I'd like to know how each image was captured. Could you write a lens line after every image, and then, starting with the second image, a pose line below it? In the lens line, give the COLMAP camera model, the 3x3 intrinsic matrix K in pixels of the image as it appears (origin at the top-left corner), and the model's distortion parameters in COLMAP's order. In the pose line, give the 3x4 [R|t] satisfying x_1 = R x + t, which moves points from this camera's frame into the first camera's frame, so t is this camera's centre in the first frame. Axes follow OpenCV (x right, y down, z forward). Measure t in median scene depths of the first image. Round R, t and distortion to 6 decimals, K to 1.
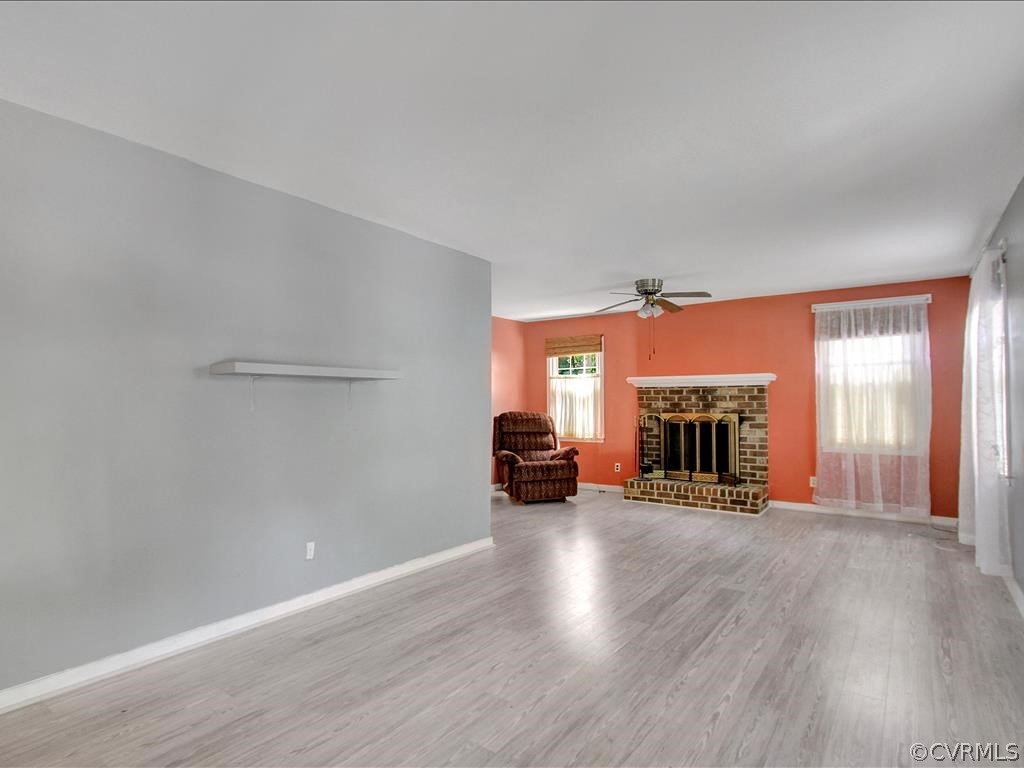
lens RADIAL K [[550.3, 0, 512.1], [0, 550.3, 387.6], [0, 0, 1]] dist [-0.006997, 0.001539]
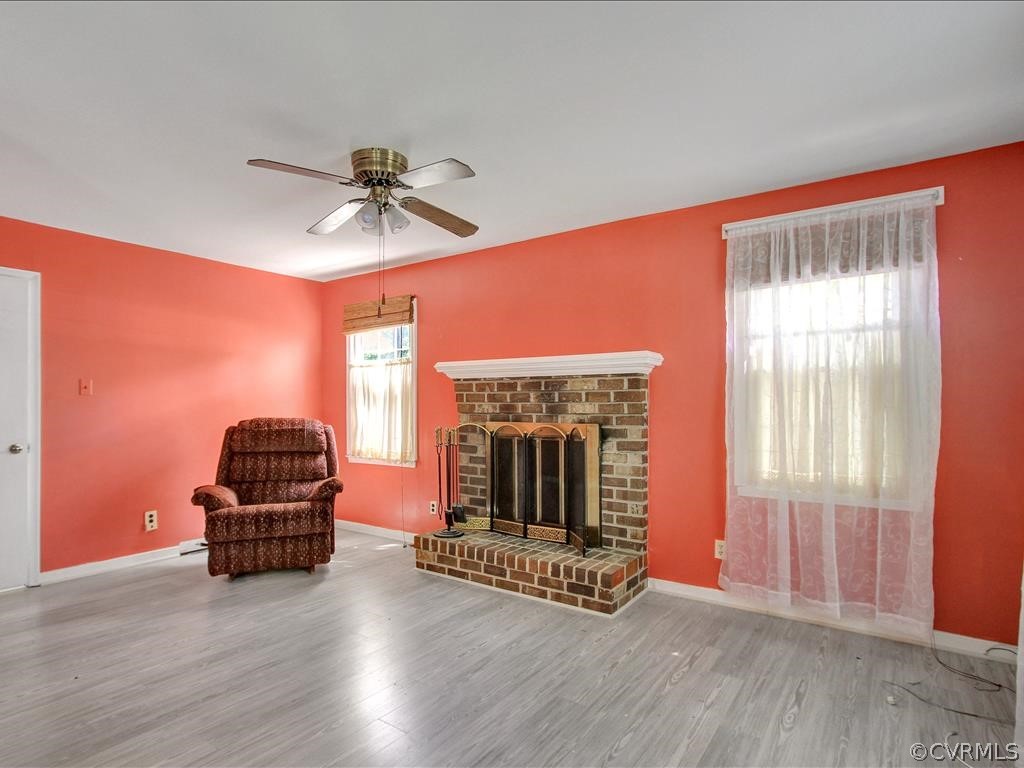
lens RADIAL K [[550.3, 0, 517.1], [0, 550.3, 402.0], [0, 0, 1]] dist [-0.006997, 0.001539]
pose [[0.999774, 0.004260, 0.020850, 0.324172], [-0.004688, 0.999778, 0.020522, 0.013788], [-0.020758, -0.020616, 0.999572, 0.446420]]
